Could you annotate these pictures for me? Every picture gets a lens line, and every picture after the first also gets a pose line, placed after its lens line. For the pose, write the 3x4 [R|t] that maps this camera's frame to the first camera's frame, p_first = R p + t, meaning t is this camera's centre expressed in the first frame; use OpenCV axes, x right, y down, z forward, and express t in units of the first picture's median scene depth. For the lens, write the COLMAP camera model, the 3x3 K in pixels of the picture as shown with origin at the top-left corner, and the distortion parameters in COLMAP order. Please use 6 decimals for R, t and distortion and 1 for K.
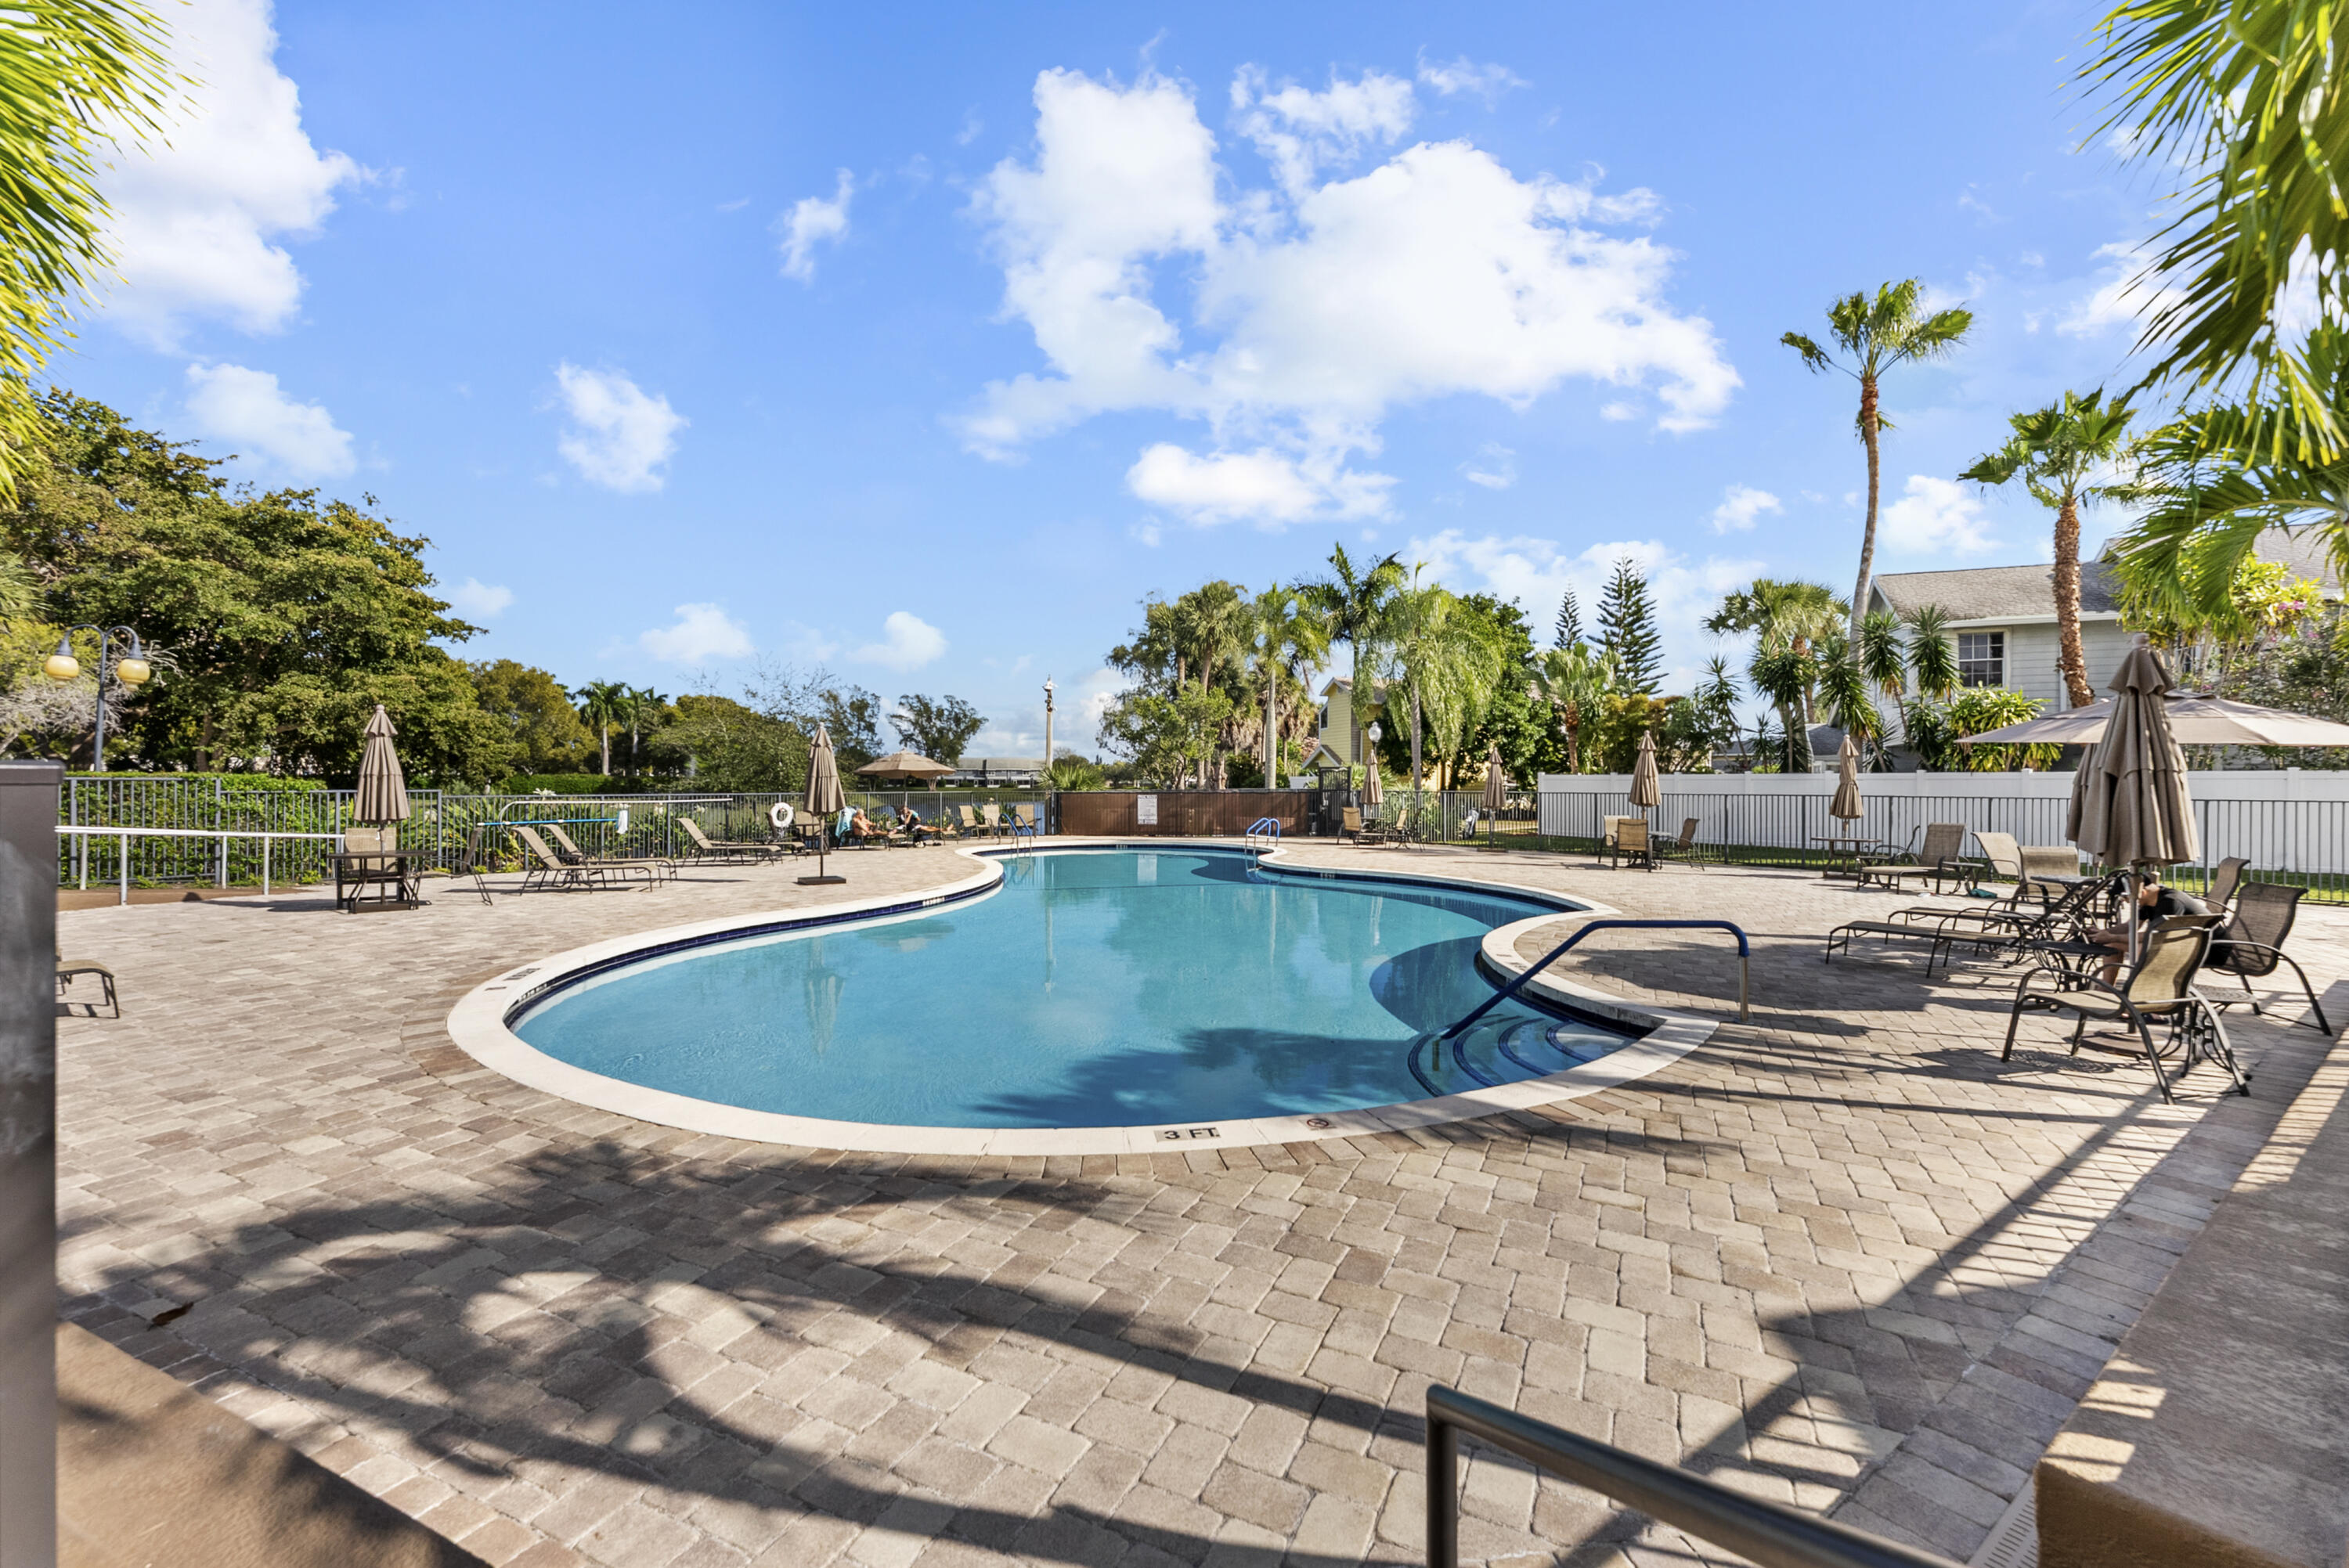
lens RADIAL K [[989.5, 0, 1174.5], [0, 989.5, 784.0], [0, 0, 1]] dist [0.001880, 0.000043]
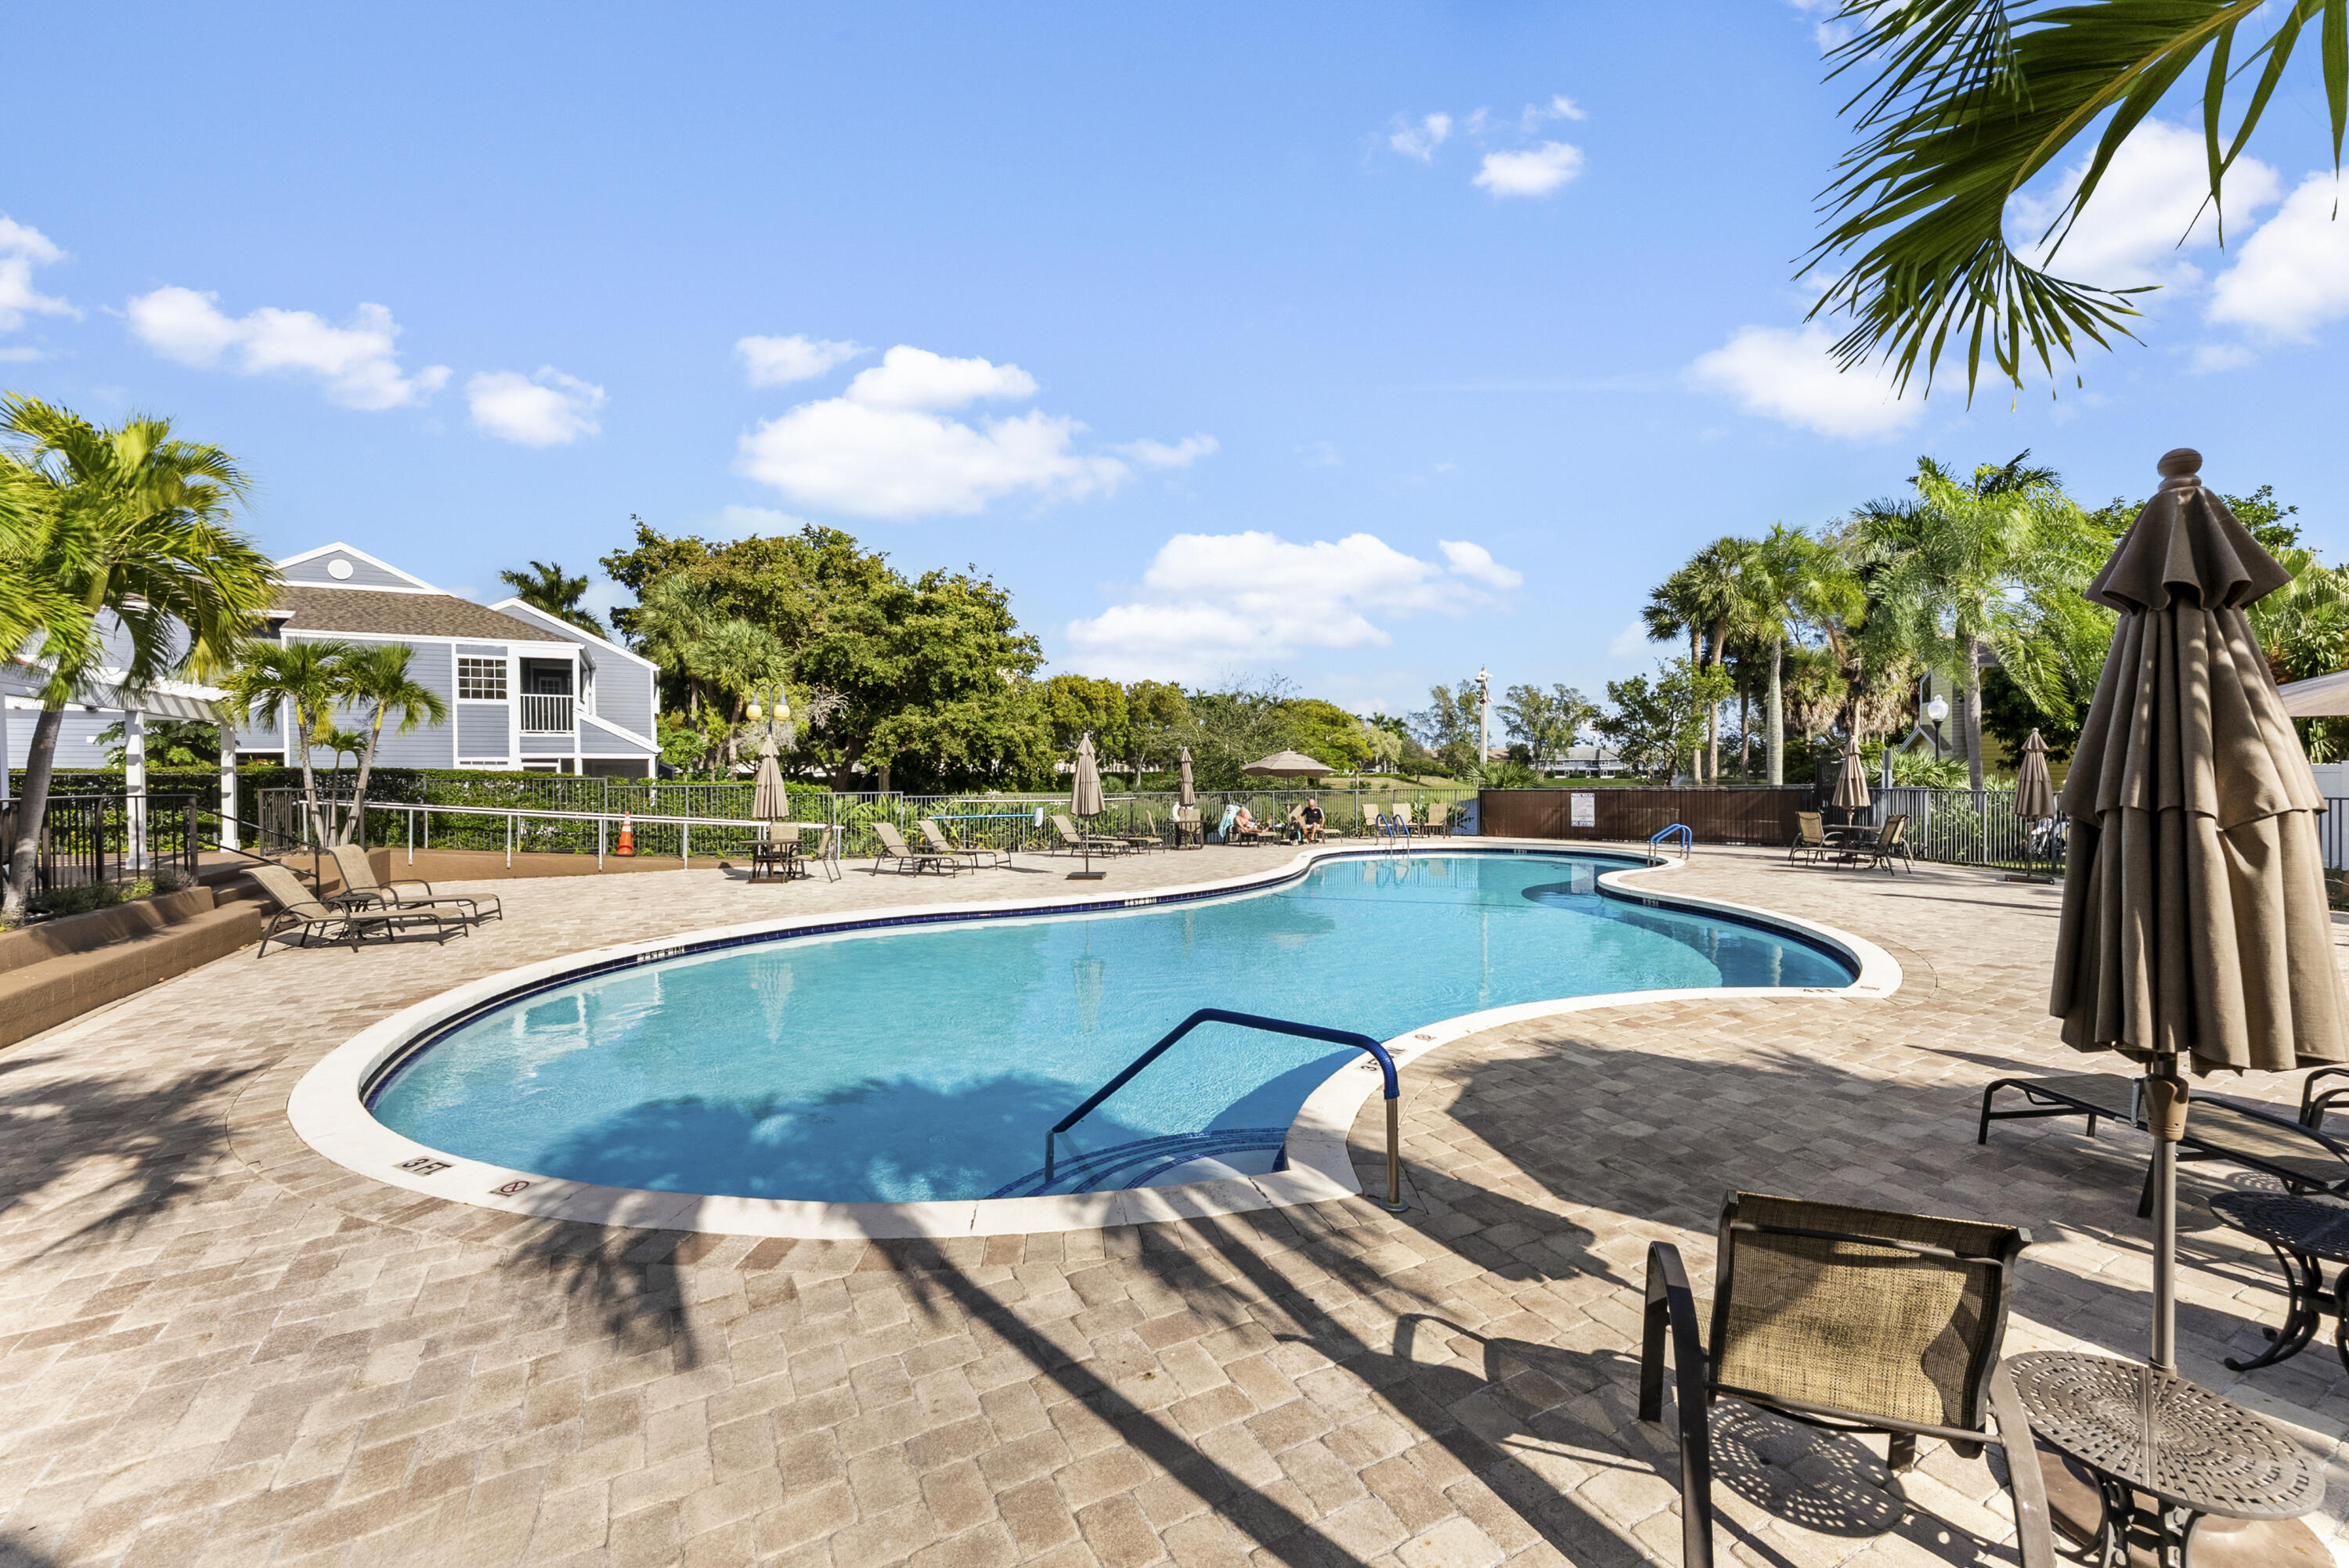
lens RADIAL K [[961.4, 0, 1174.5], [0, 961.4, 784.0], [0, 0, 1]] dist [0.000421, -0.000255]
pose [[0.812704, -0.002442, -0.582671, 0.207733], [0.007880, 0.999946, 0.006799, -0.006771], [0.582623, -0.010117, 0.812680, 0.110606]]
